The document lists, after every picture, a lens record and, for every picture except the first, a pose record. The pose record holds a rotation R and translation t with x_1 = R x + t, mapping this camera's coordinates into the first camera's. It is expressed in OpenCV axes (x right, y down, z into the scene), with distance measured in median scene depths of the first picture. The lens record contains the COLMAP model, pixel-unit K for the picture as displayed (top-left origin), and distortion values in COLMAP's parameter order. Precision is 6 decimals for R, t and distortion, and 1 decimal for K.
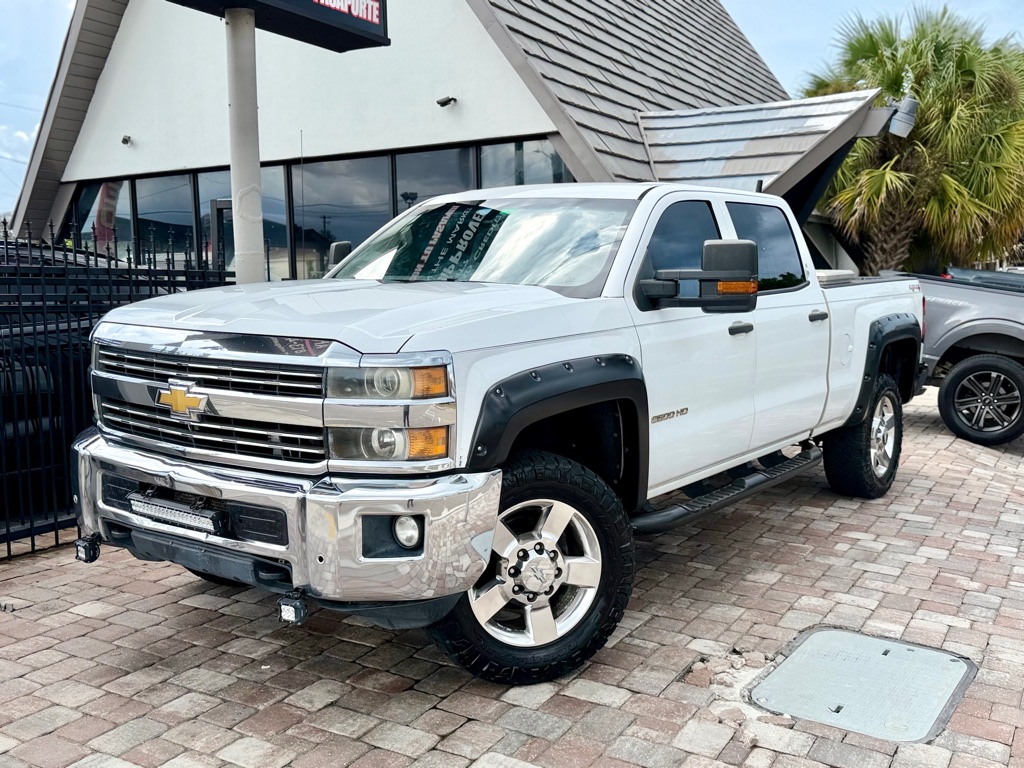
lens RADIAL K [[951.3, 0, 506.8], [0, 951.3, 390.3], [0, 0, 1]] dist [0.026520, 0.000000]
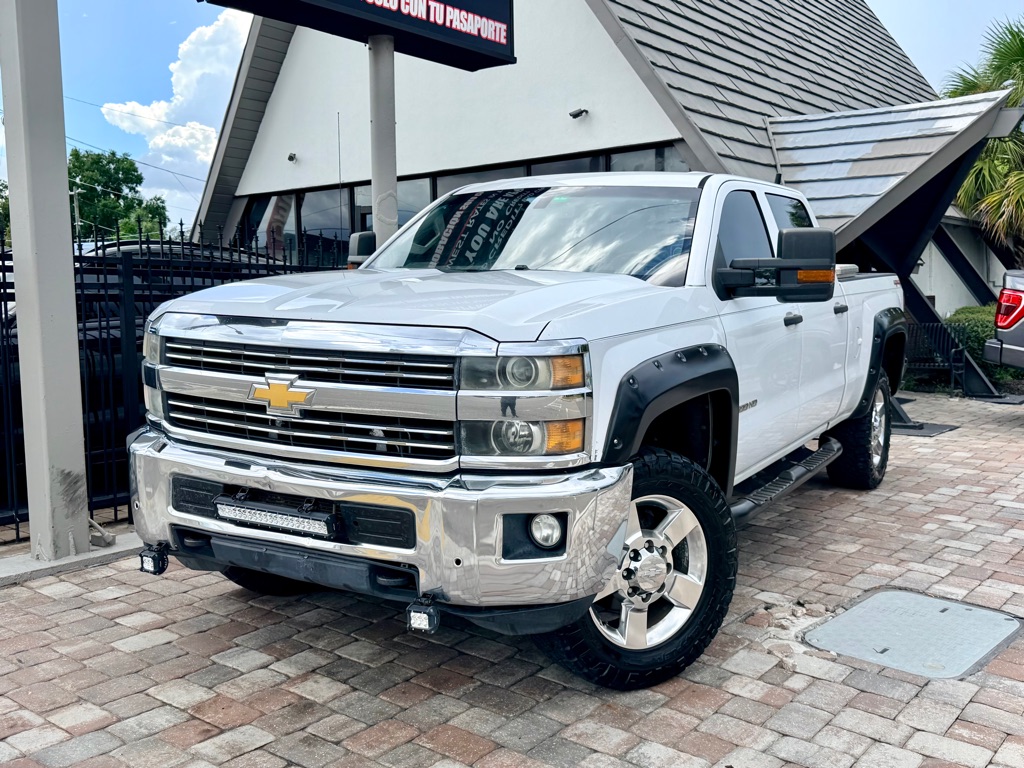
lens RADIAL K [[951.3, 0, 534.6], [0, 951.3, 381.5], [0, 0, 1]] dist [0.026520, 0.000000]
pose [[0.991559, 0.011936, -0.129107, 0.054457], [-0.014522, 0.999712, -0.019106, 0.031416], [0.128842, 0.020820, 0.991447, -0.094692]]
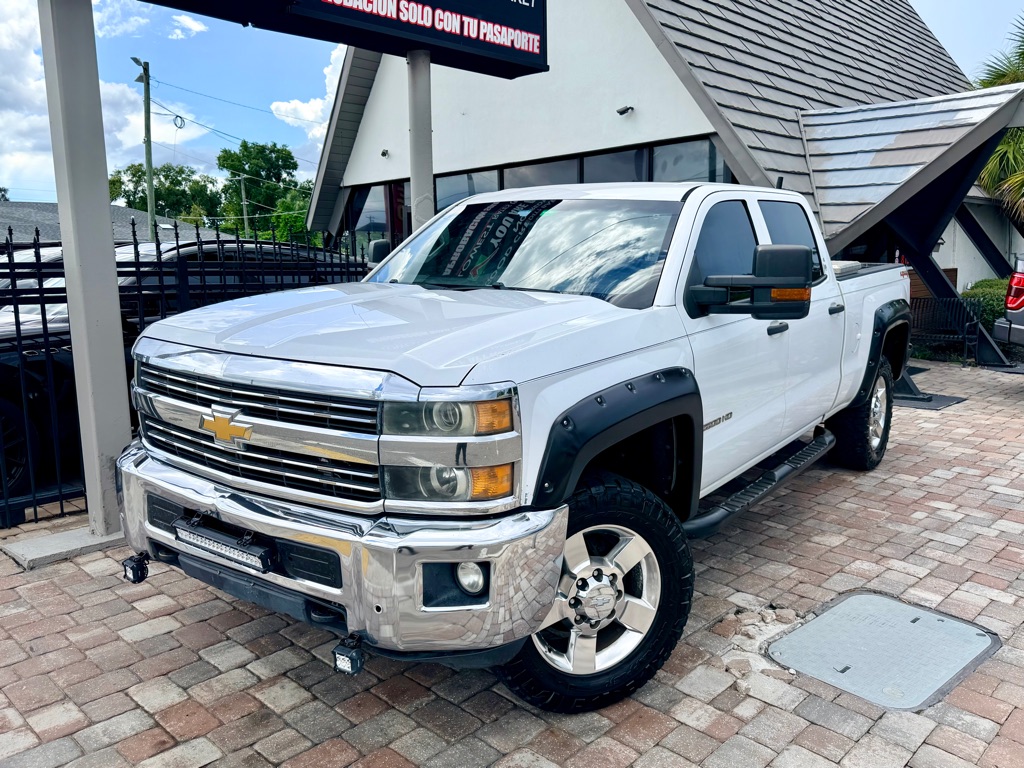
lens RADIAL K [[784.4, 0, 538.4], [0, 784.4, 376.5], [0, 0, 1]] dist [-0.005363, 0.019925]
pose [[0.973323, 0.032917, -0.227064, 0.123055], [-0.023402, 0.998736, 0.044472, -0.025156], [0.228241, -0.037972, 0.972864, 0.027608]]
